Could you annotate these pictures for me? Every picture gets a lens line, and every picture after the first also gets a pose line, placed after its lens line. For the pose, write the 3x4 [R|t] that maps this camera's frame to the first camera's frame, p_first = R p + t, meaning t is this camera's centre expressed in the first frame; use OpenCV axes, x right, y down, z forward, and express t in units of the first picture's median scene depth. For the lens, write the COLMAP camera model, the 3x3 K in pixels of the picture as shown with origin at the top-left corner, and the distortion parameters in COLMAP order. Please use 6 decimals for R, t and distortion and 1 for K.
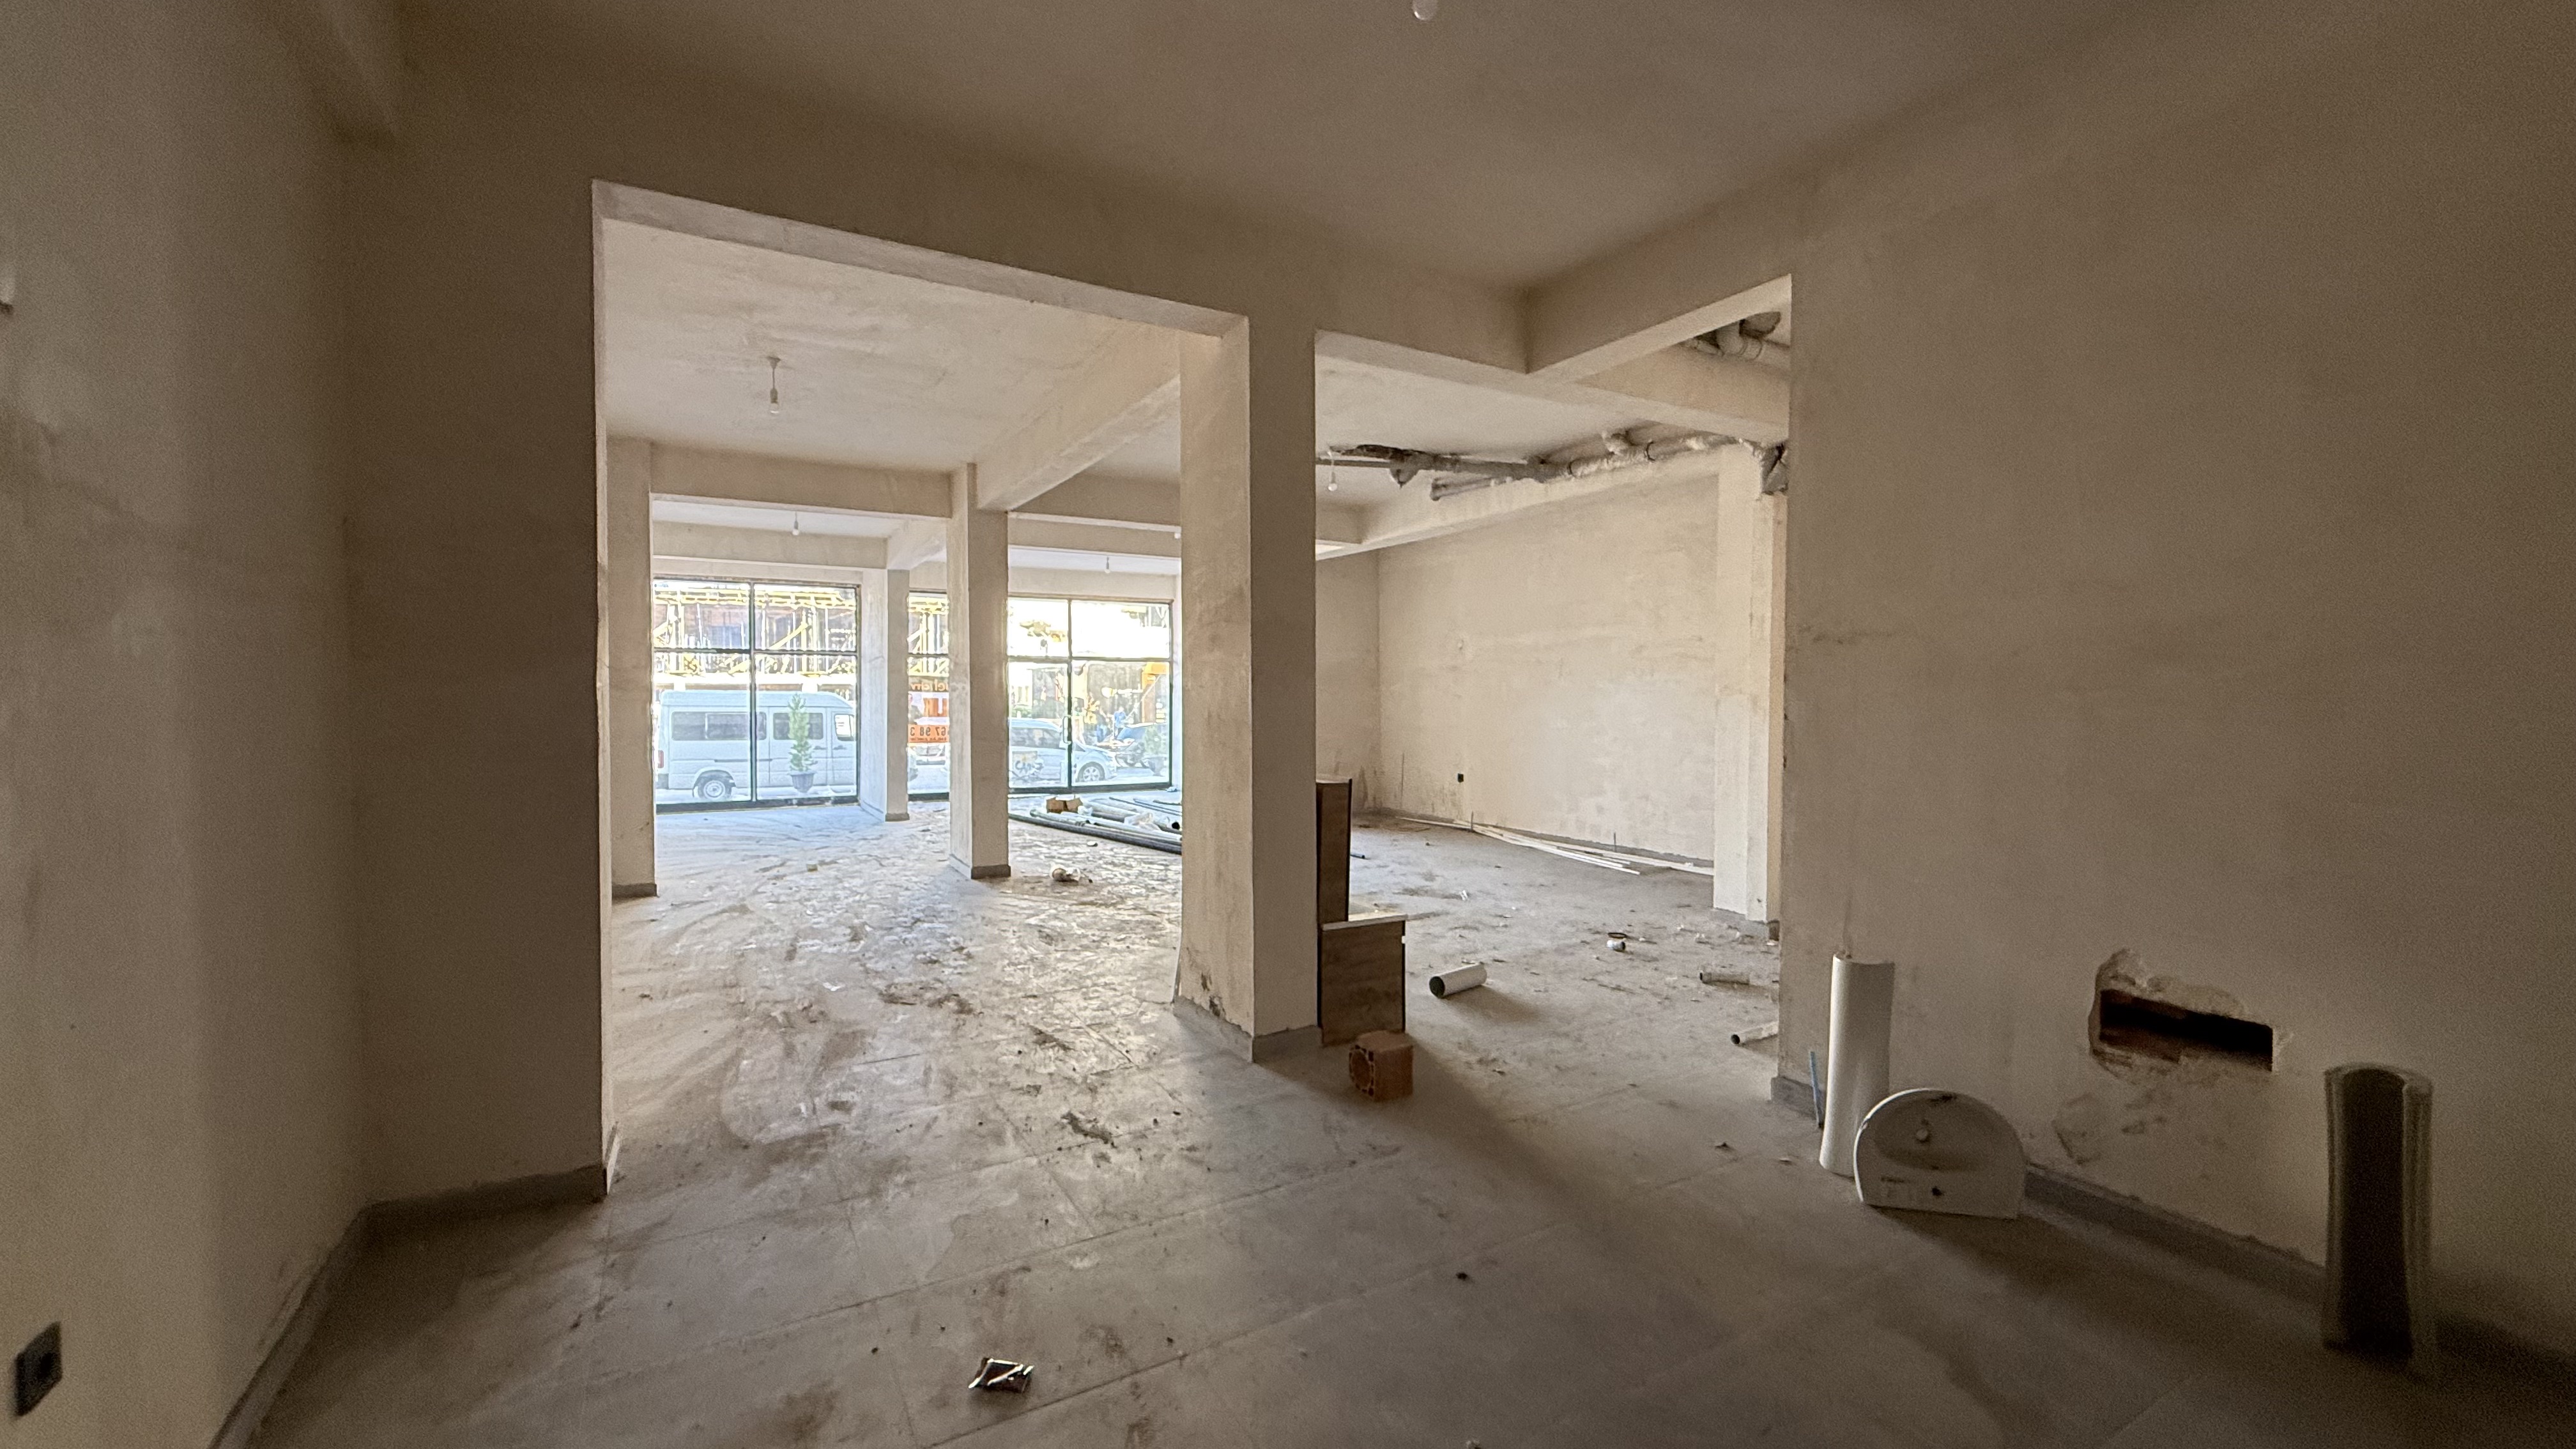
lens RADIAL K [[1032.8, 0, 1298.4], [0, 1032.8, 718.4], [0, 0, 1]] dist [0.000631, 0.000599]
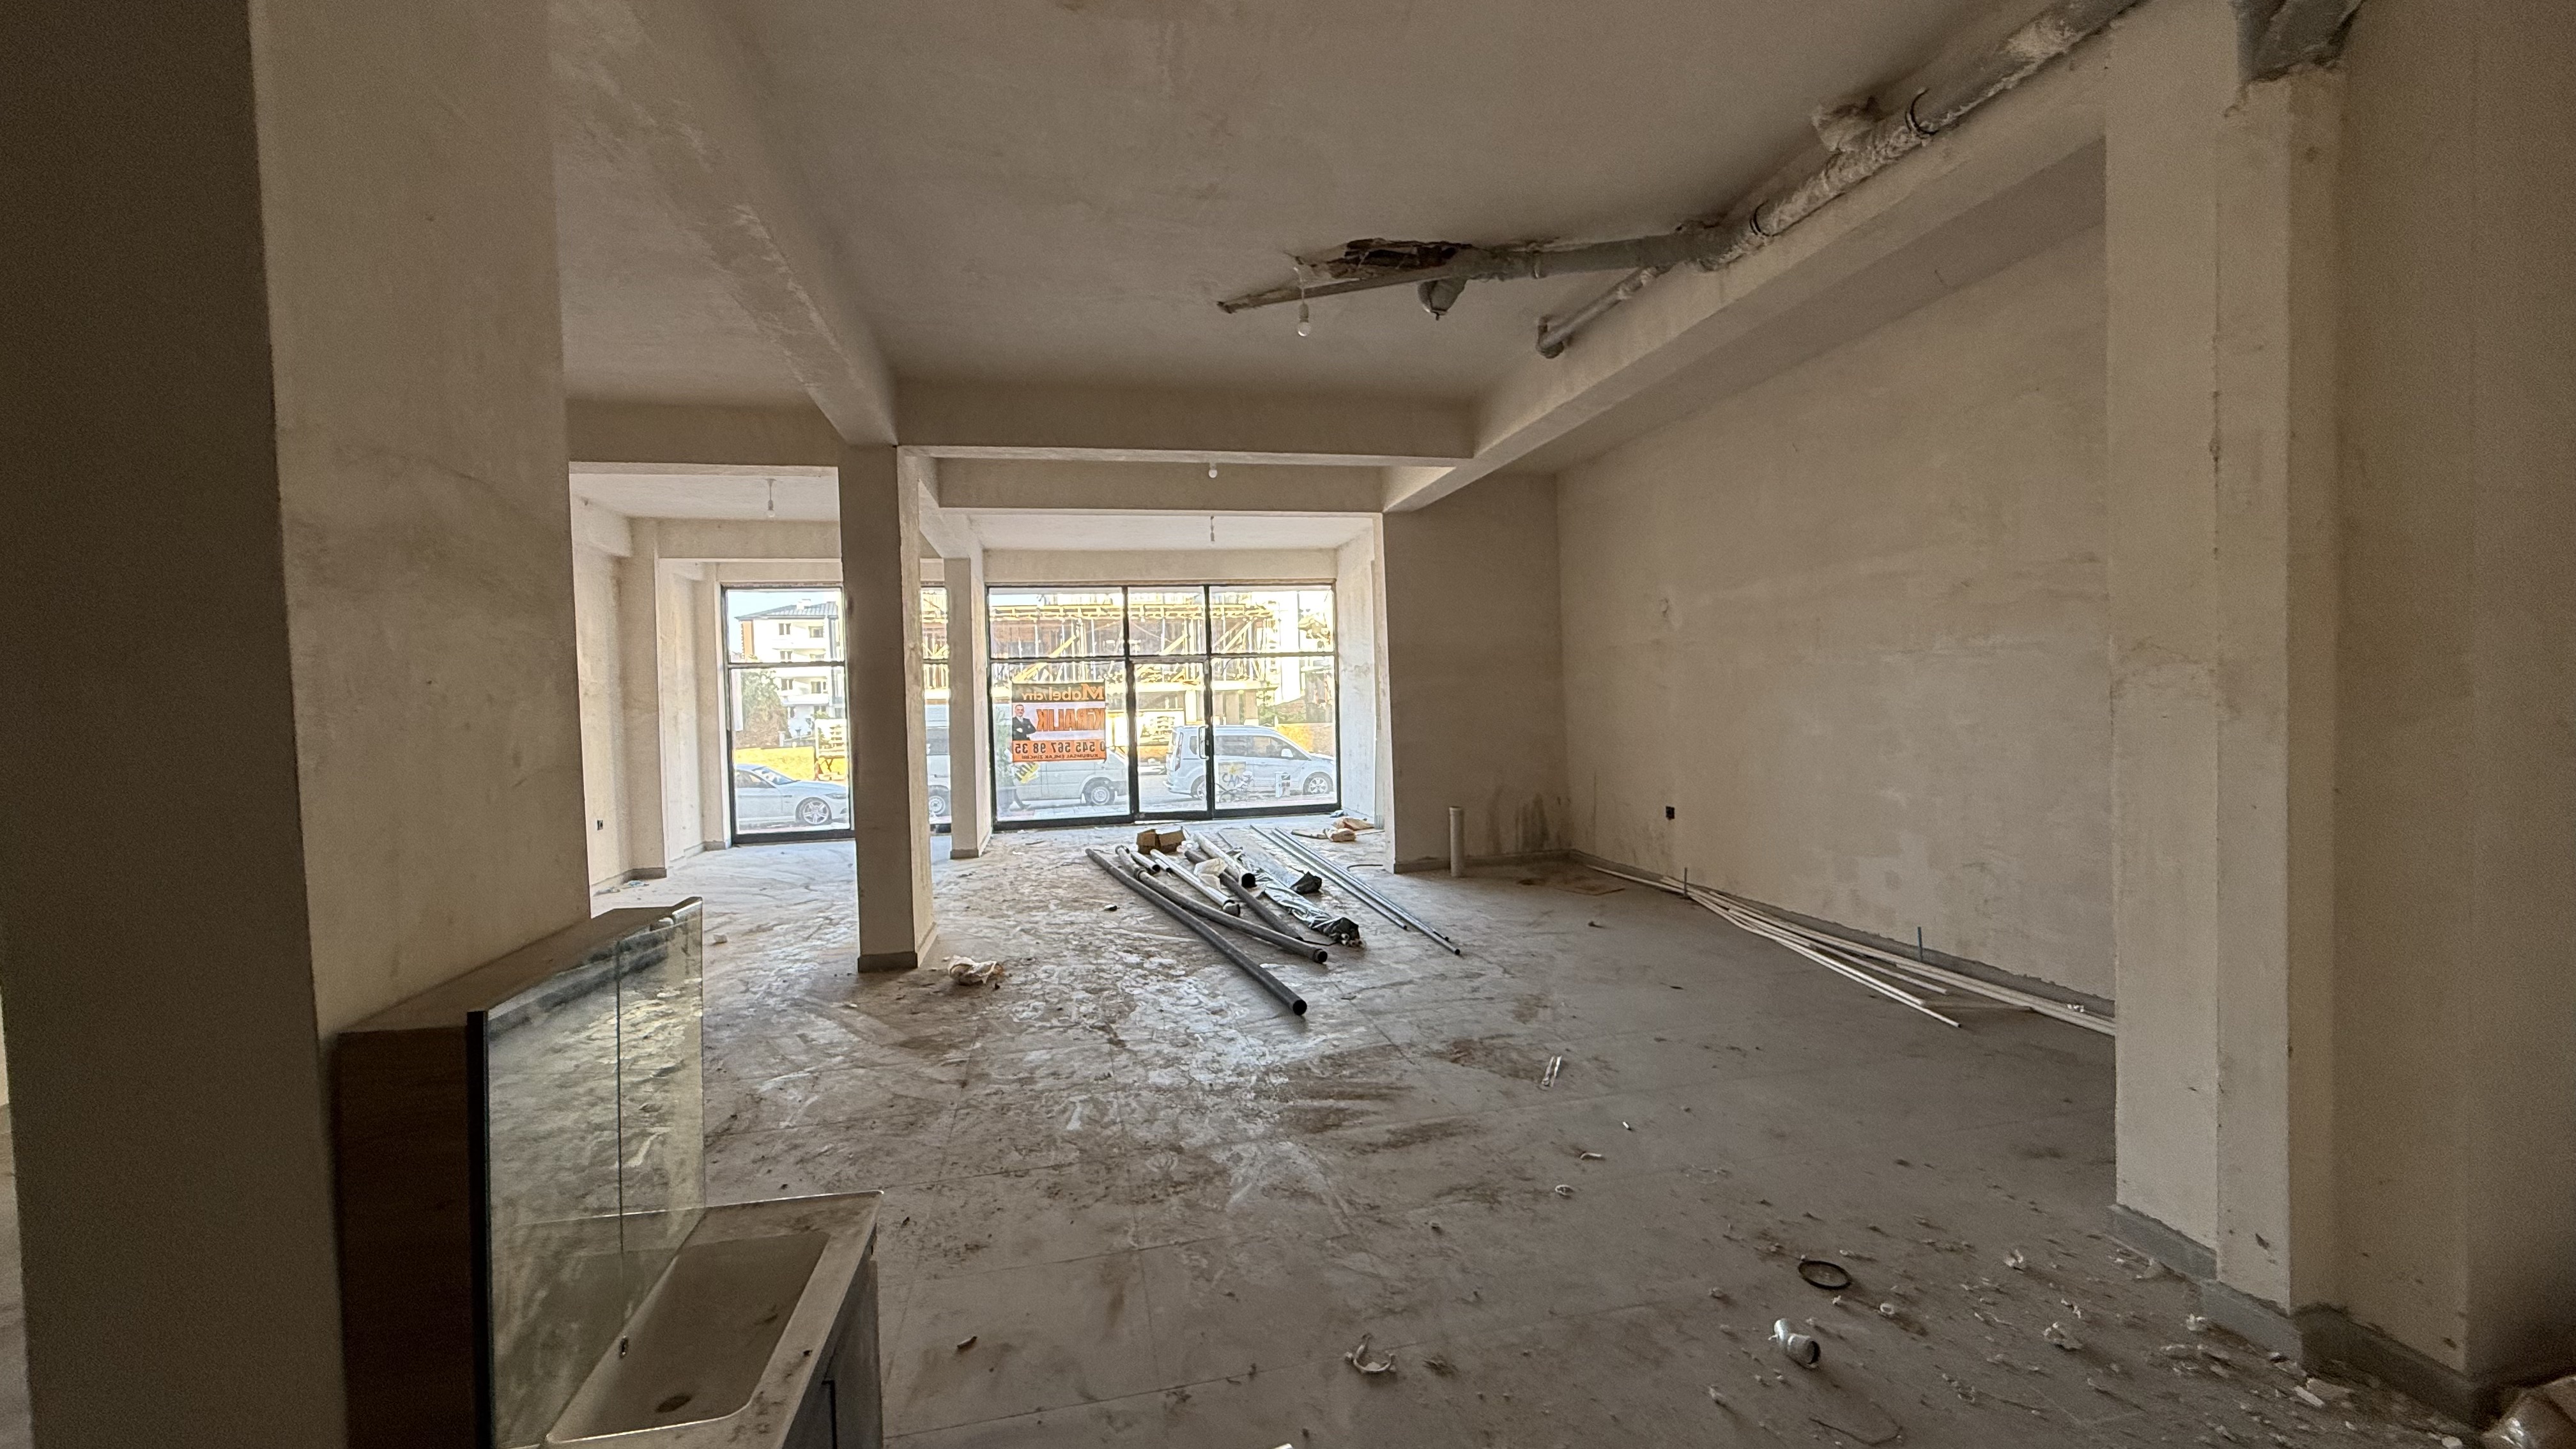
lens RADIAL K [[1032.8, 0, 1290.4], [0, 1032.8, 721.8], [0, 0, 1]] dist [0.000631, 0.000599]
pose [[0.949224, -0.022681, -0.313782, 0.164495], [0.023992, 0.999712, 0.000314, -0.006489], [0.313685, -0.007826, 0.949495, 0.376049]]
